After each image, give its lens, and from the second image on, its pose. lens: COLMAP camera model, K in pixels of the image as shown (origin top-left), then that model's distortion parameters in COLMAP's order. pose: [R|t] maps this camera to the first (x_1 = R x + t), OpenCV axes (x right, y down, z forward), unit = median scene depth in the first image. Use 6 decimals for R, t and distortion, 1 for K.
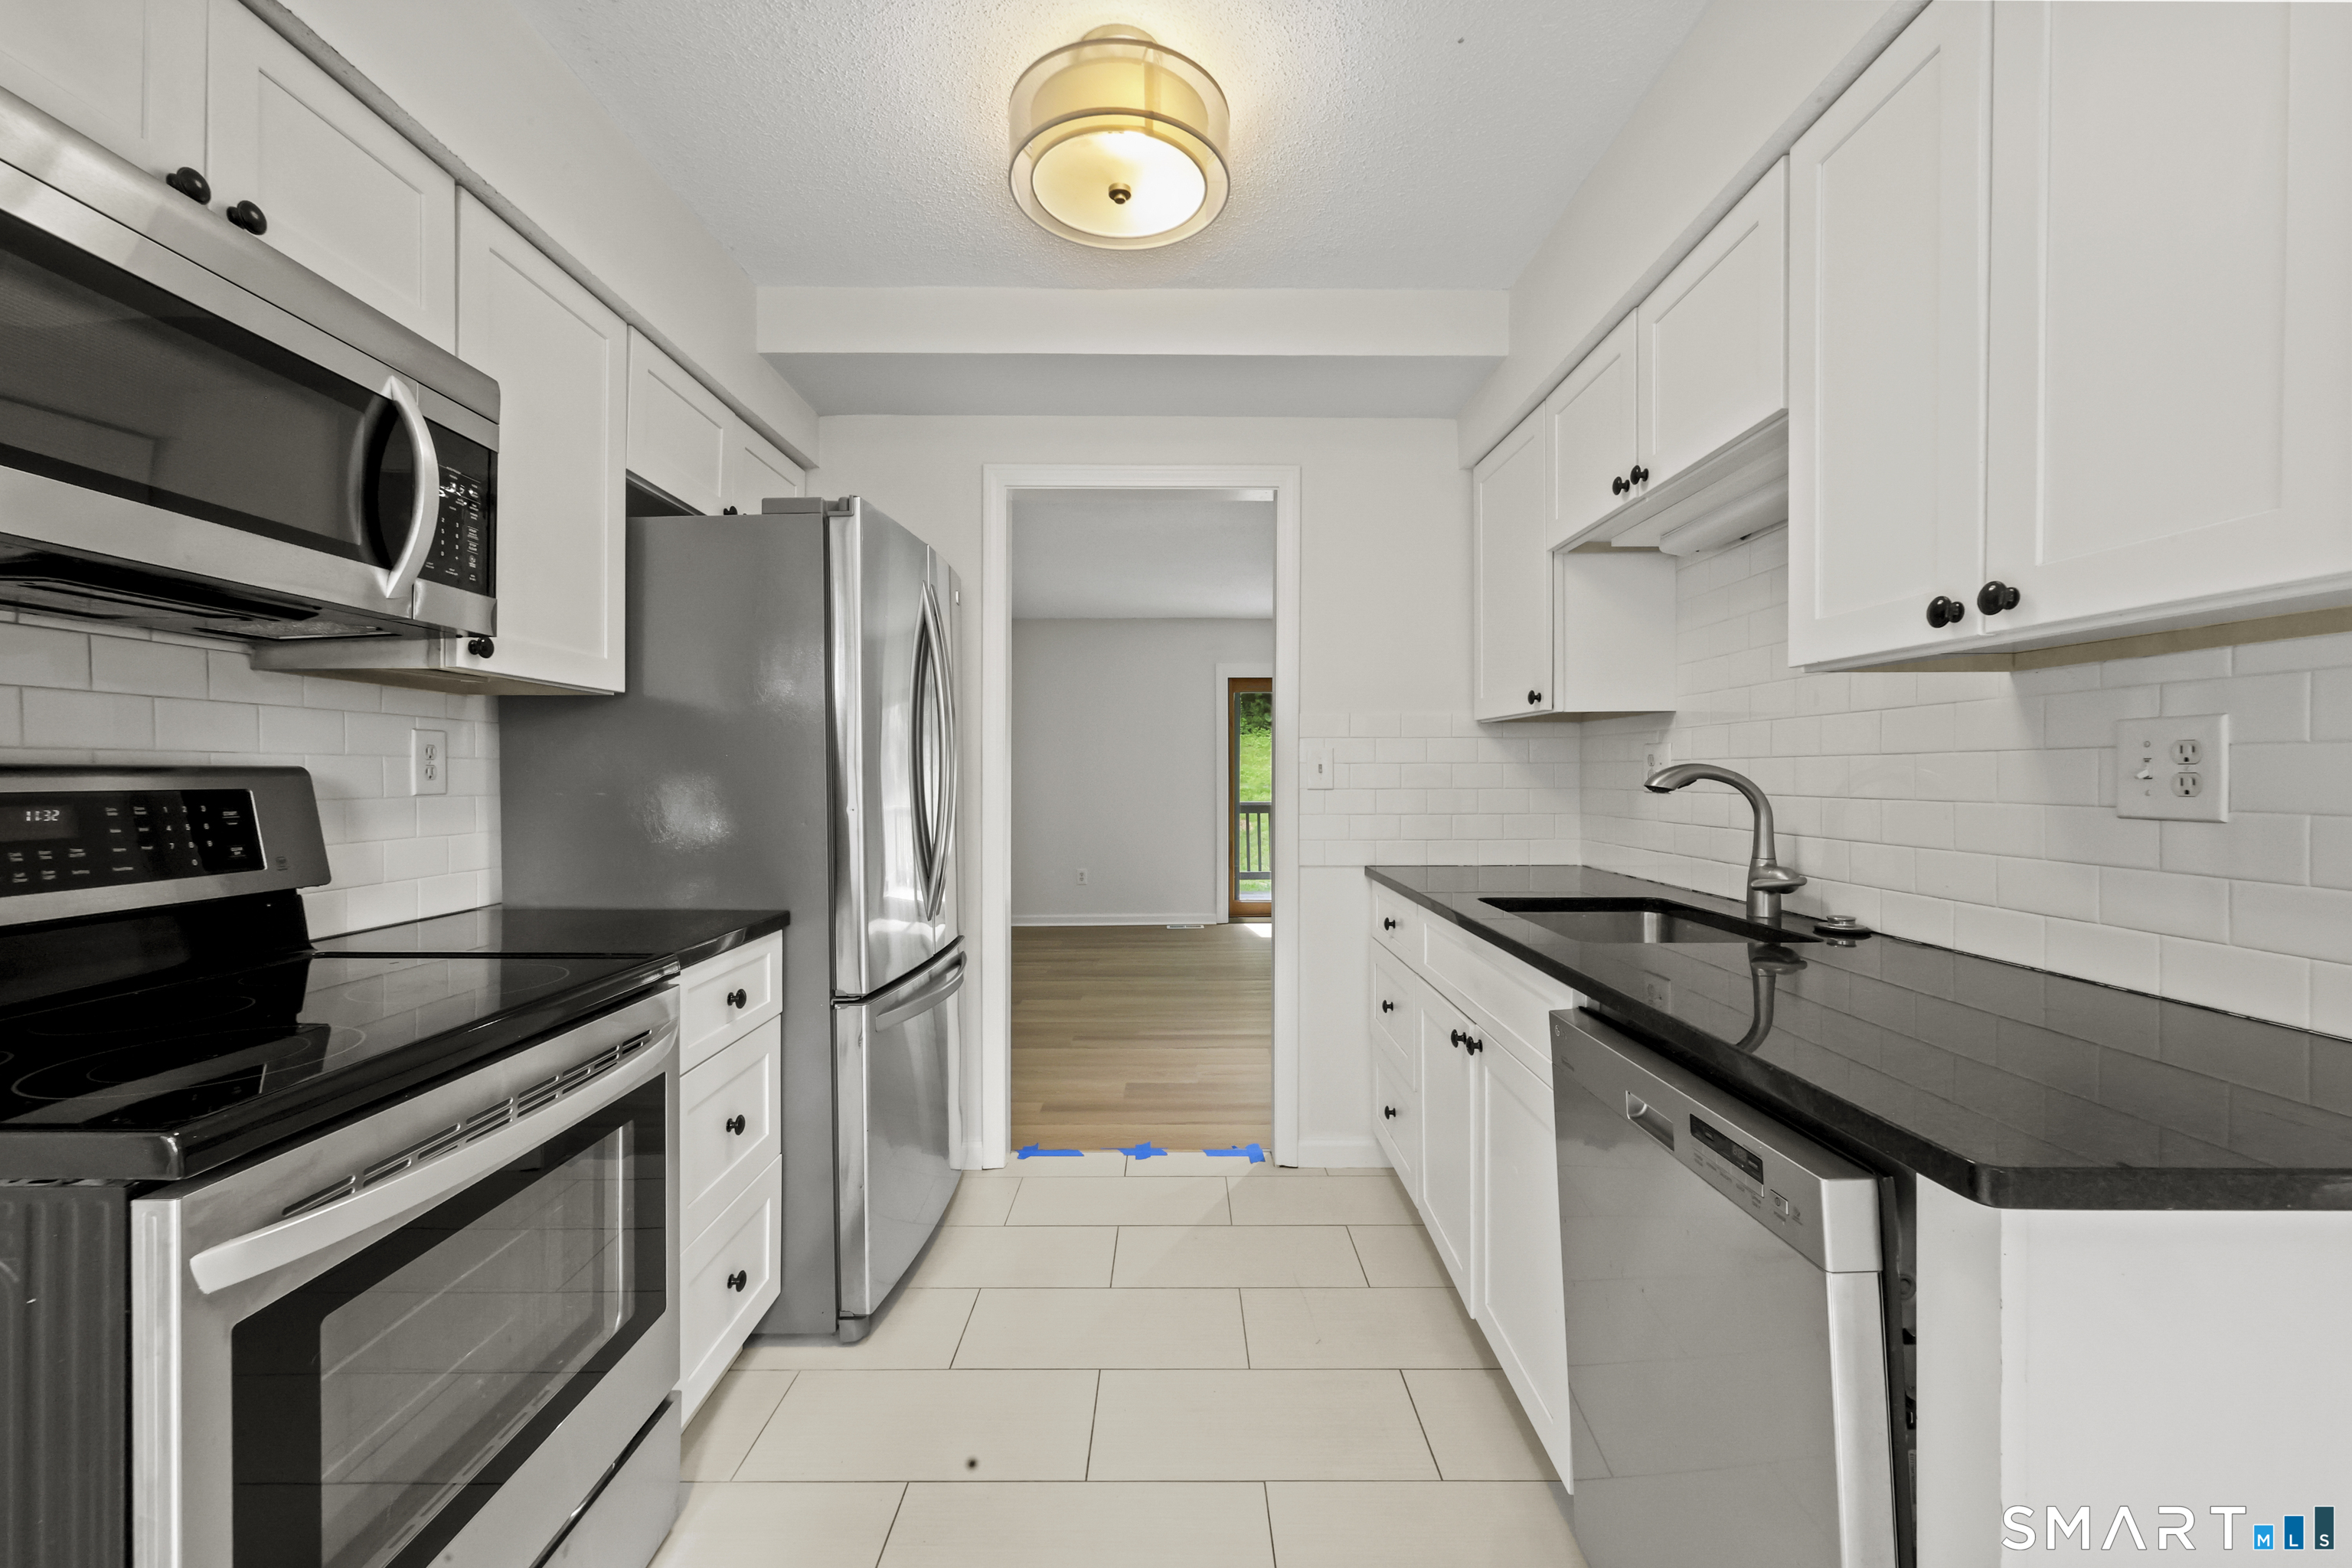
lens RADIAL K [[952.5, 0, 1169.7], [0, 952.5, 778.4], [0, 0, 1]] dist [-0.000605, -0.000328]
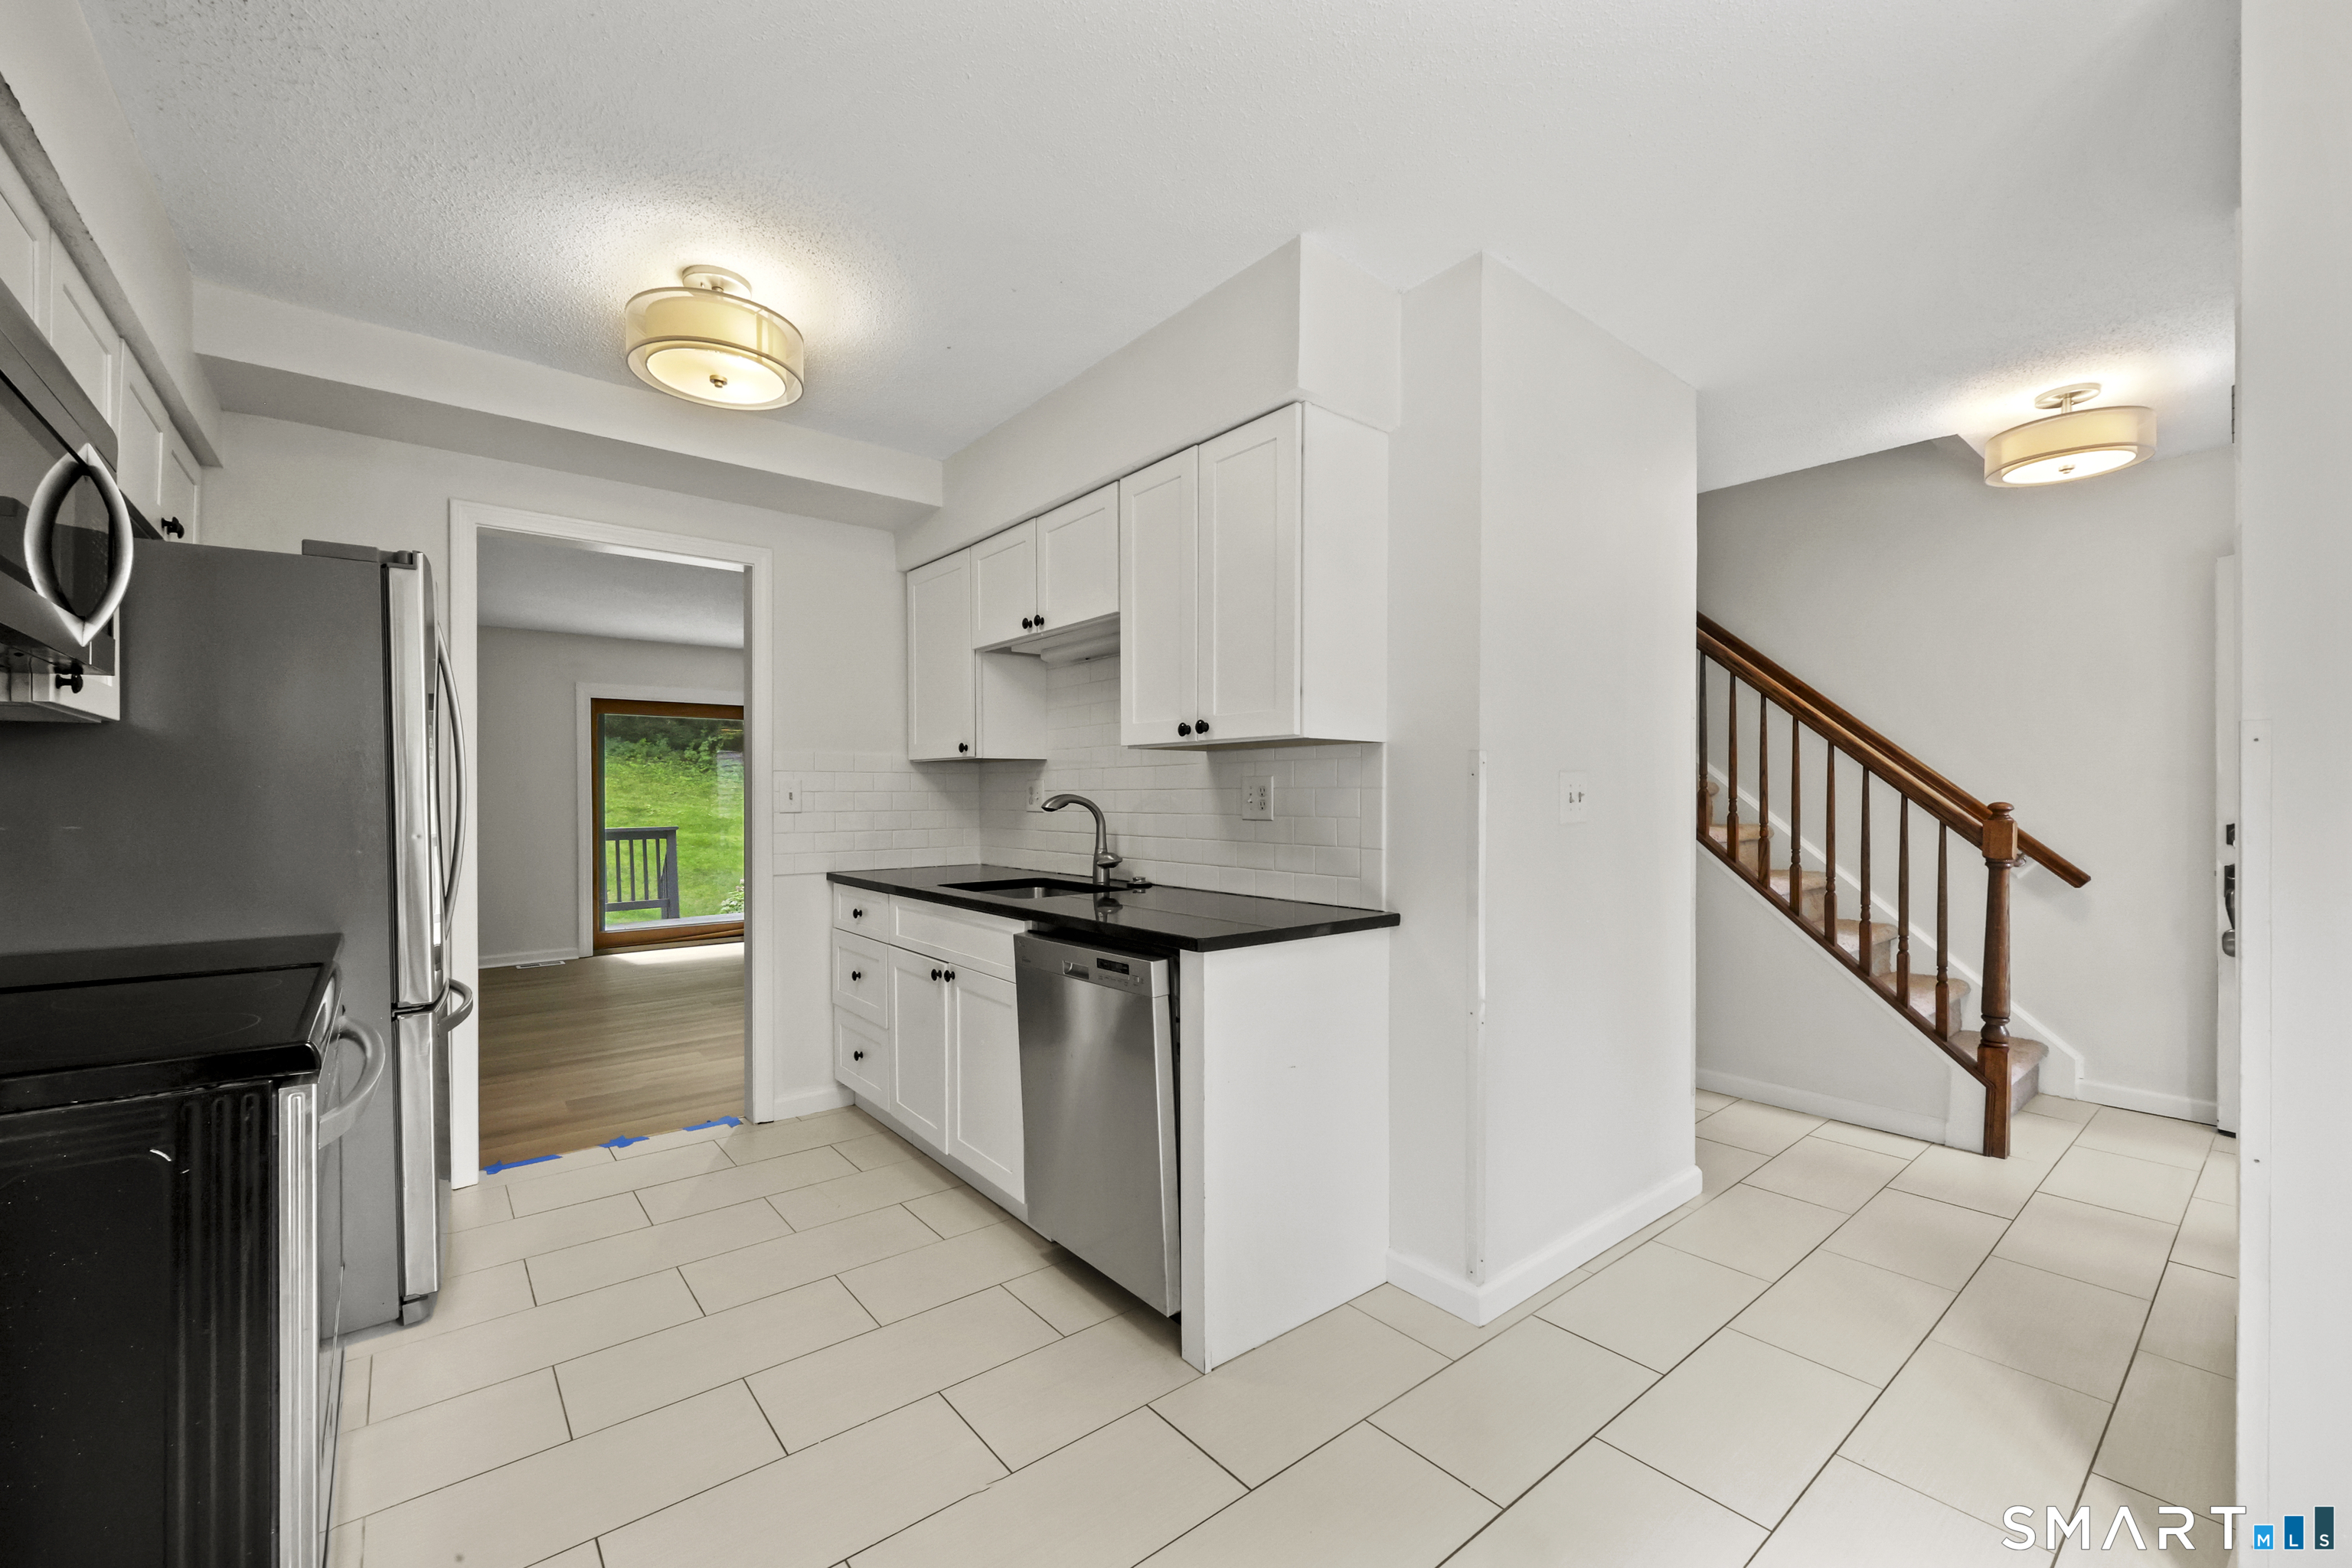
lens RADIAL K [[960.5, 0, 1187.6], [0, 960.5, 791.5], [0, 0, 1]] dist [0.000259, -0.000061]
pose [[0.764912, 0.000871, 0.644135, -0.376808], [0.005750, 0.999950, -0.008180, -0.004761], [-0.644109, 0.009960, 0.764868, -0.434475]]
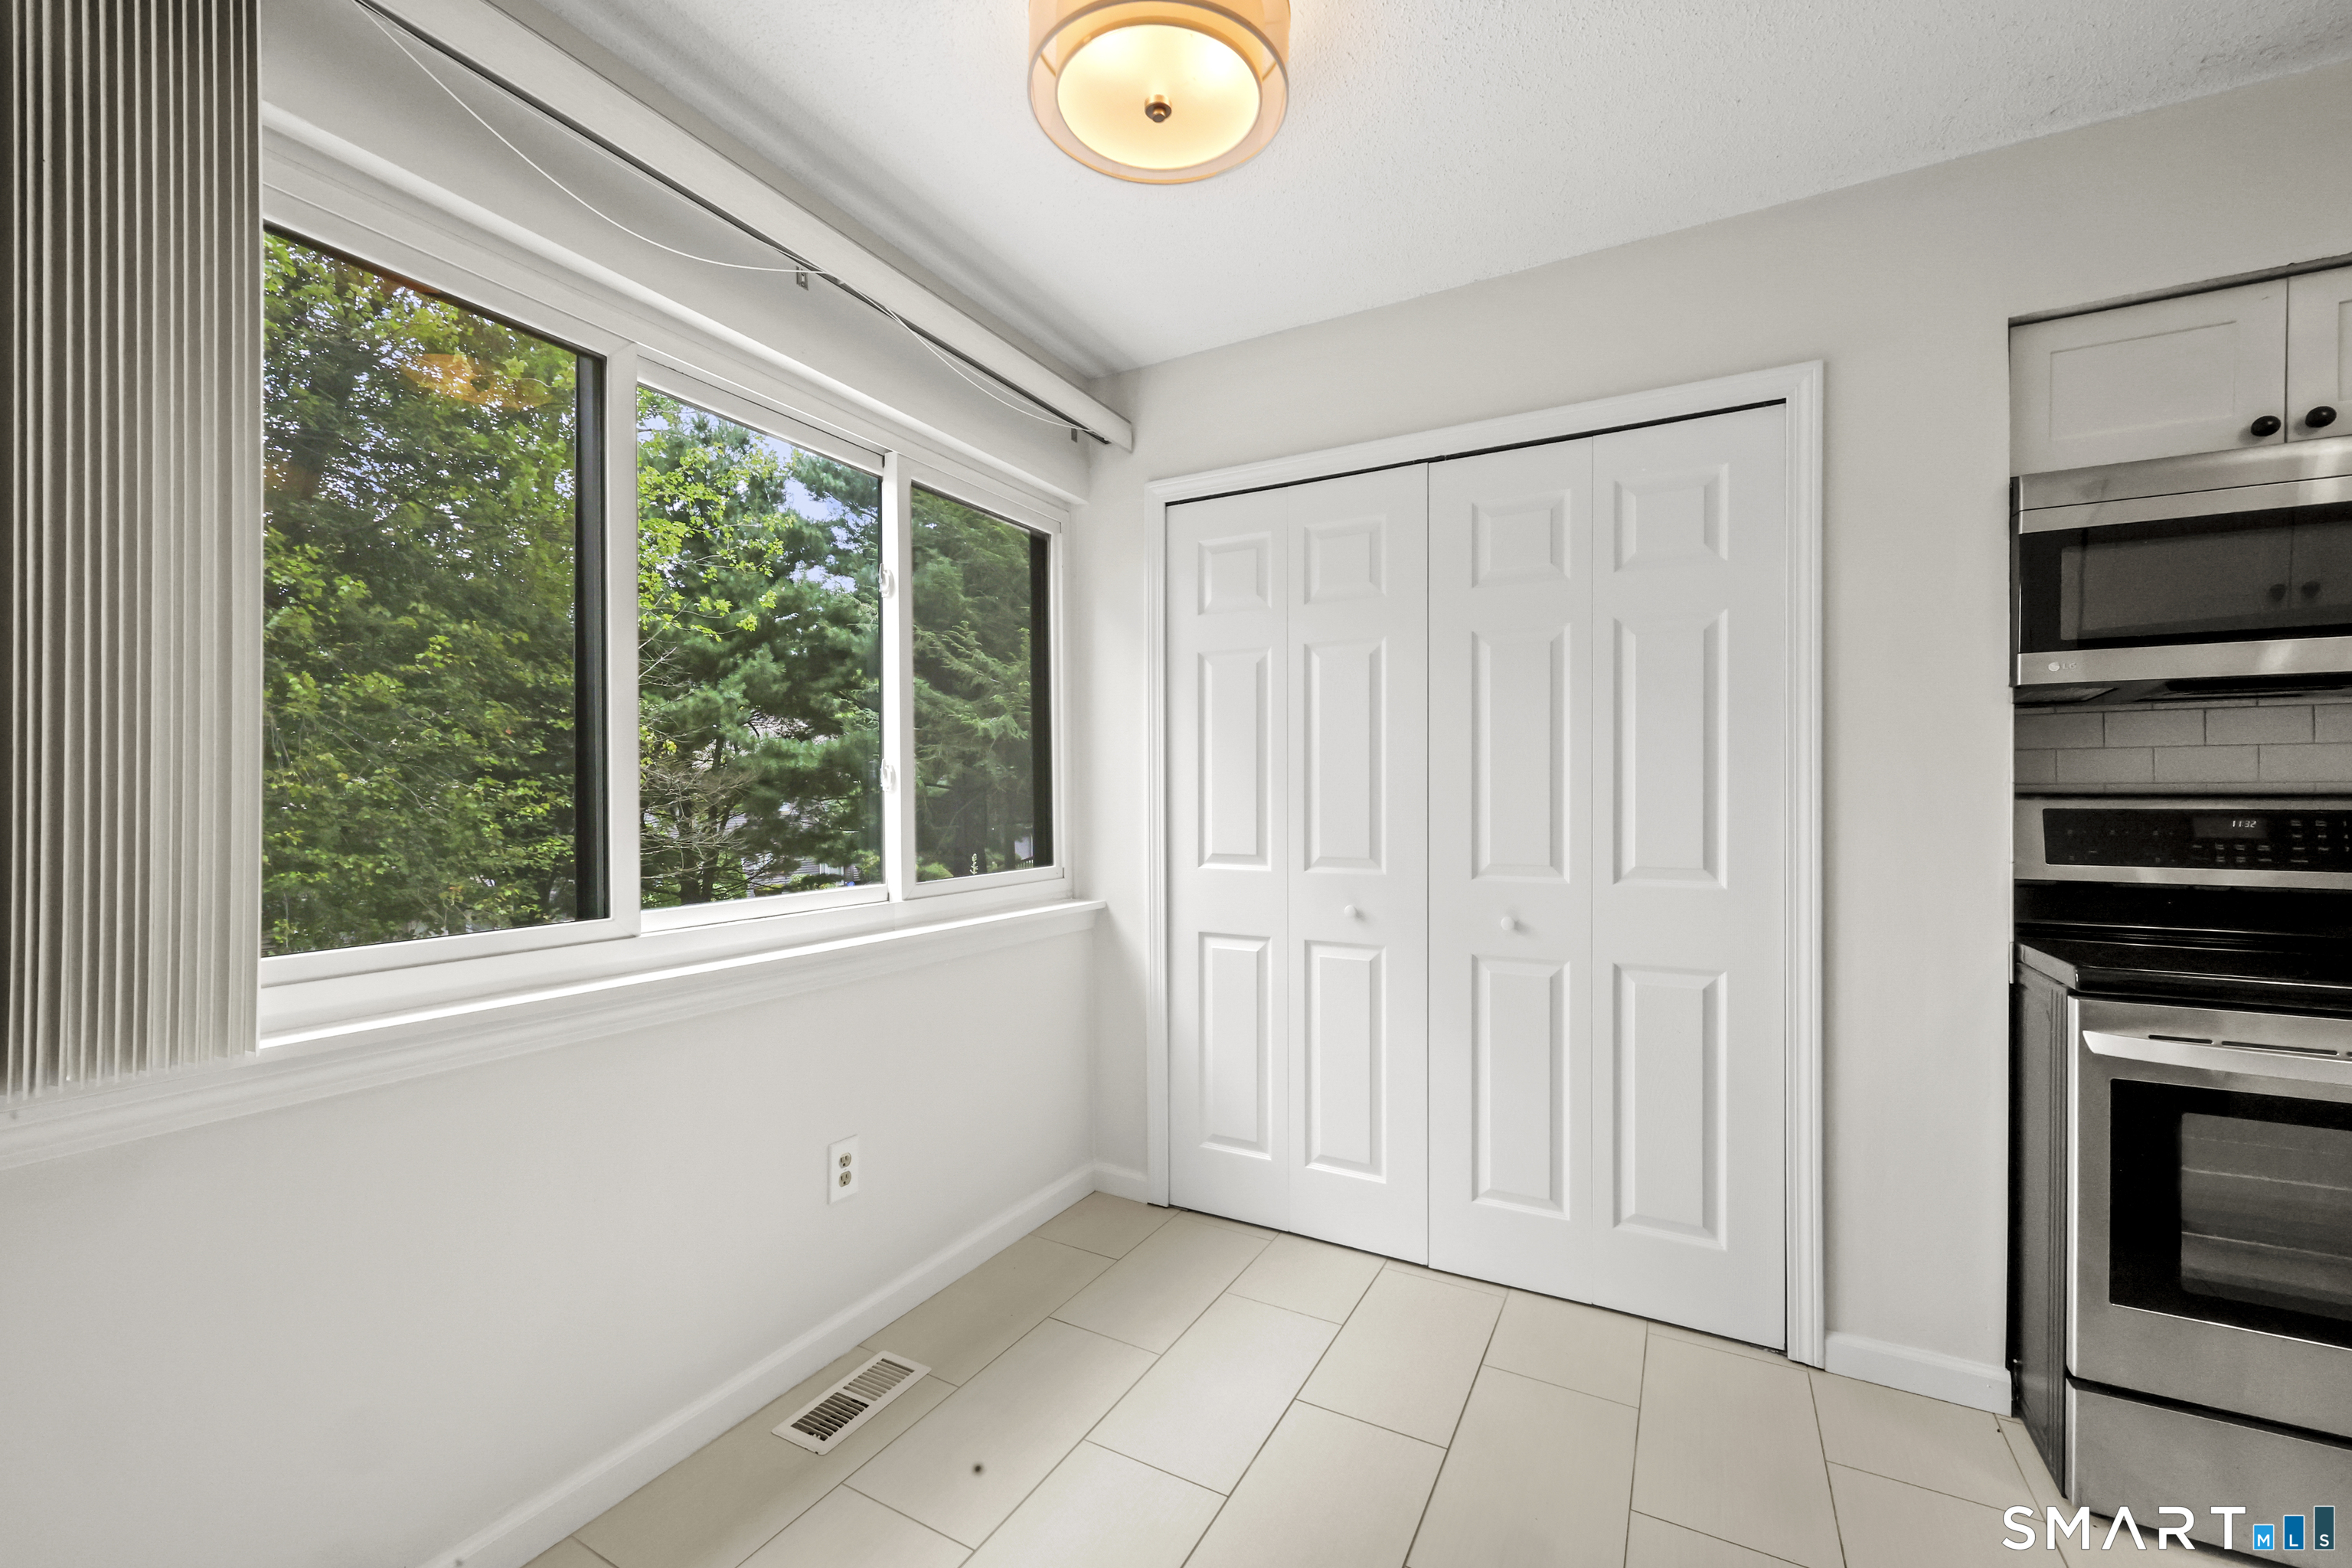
lens RADIAL K [[960.5, 0, 1187.6], [0, 960.5, 791.5], [0, 0, 1]] dist [0.000259, -0.000061]
pose [[-0.467313, -0.000288, -0.884092, 0.708096], [-0.002563, 0.999996, 0.001029, -0.008716], [0.884088, 0.002747, -0.467312, 0.096697]]
